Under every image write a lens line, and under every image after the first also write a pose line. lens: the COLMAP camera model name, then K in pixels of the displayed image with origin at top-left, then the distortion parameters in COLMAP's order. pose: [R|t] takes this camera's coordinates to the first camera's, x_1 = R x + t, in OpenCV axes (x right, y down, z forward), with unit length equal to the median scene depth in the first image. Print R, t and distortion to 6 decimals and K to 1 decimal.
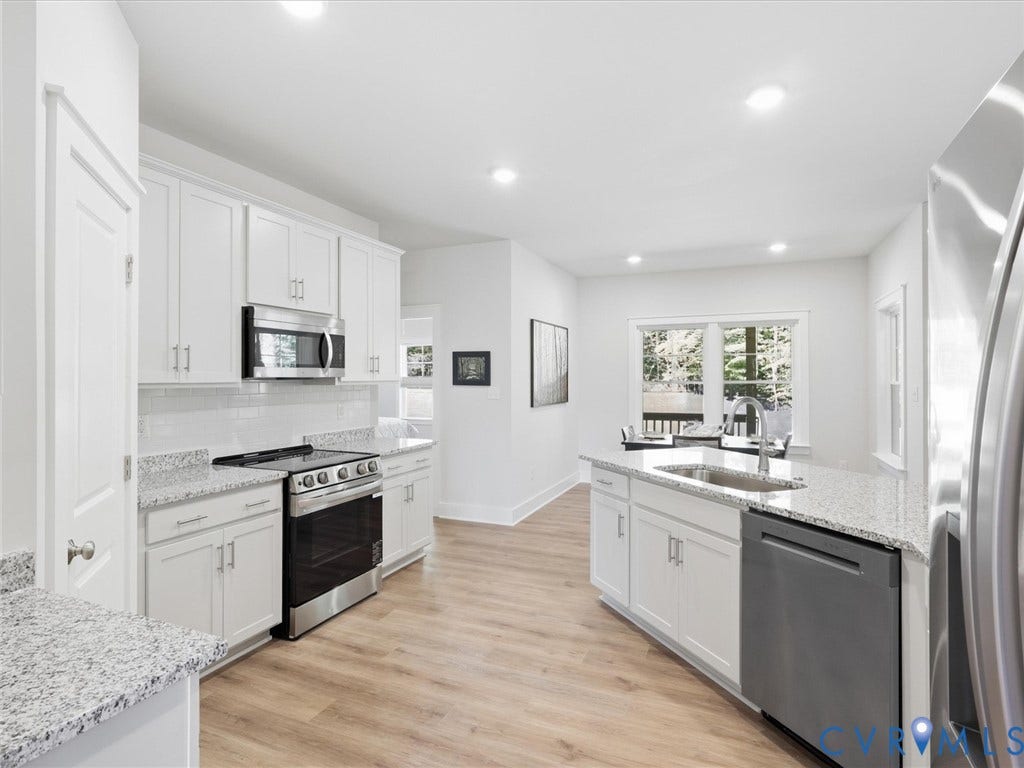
lens RADIAL K [[542.5, 0, 507.1], [0, 542.5, 382.7], [0, 0, 1]] dist [0.005221, -0.000334]
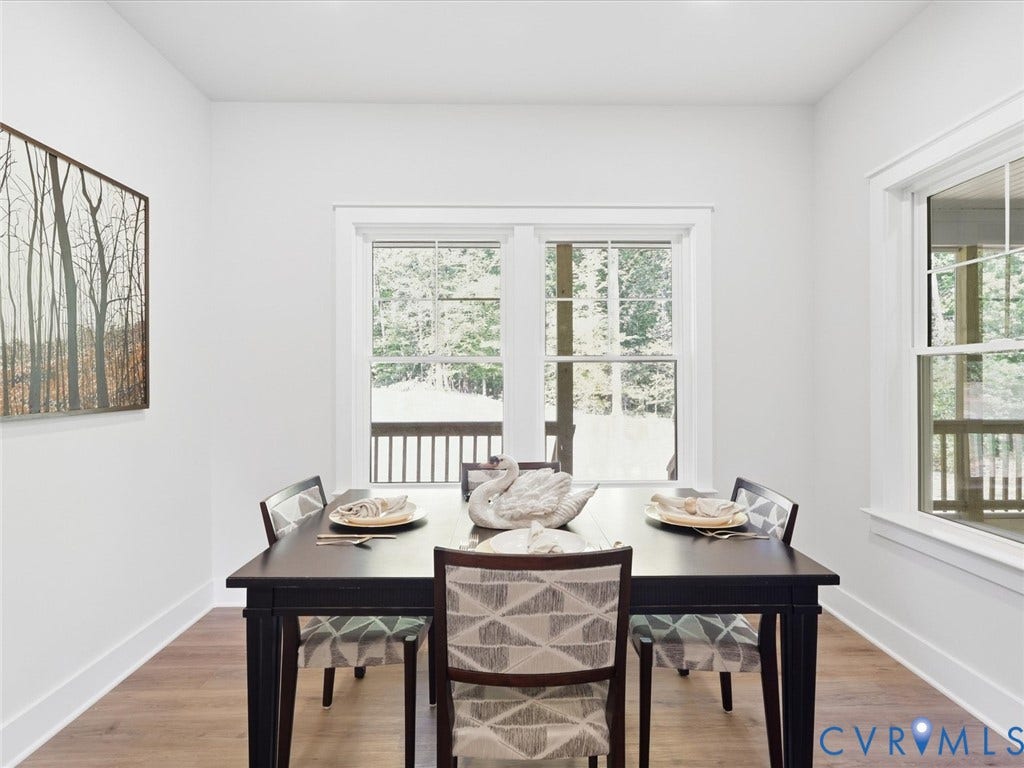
lens RADIAL K [[542.5, 0, 510.1], [0, 542.5, 381.0], [0, 0, 1]] dist [0.005221, -0.000334]
pose [[0.909099, 0.000867, 0.416579, 0.178480], [0.000896, 0.999991, -0.004037, 0.019725], [-0.416579, 0.004043, 0.909090, 0.584475]]
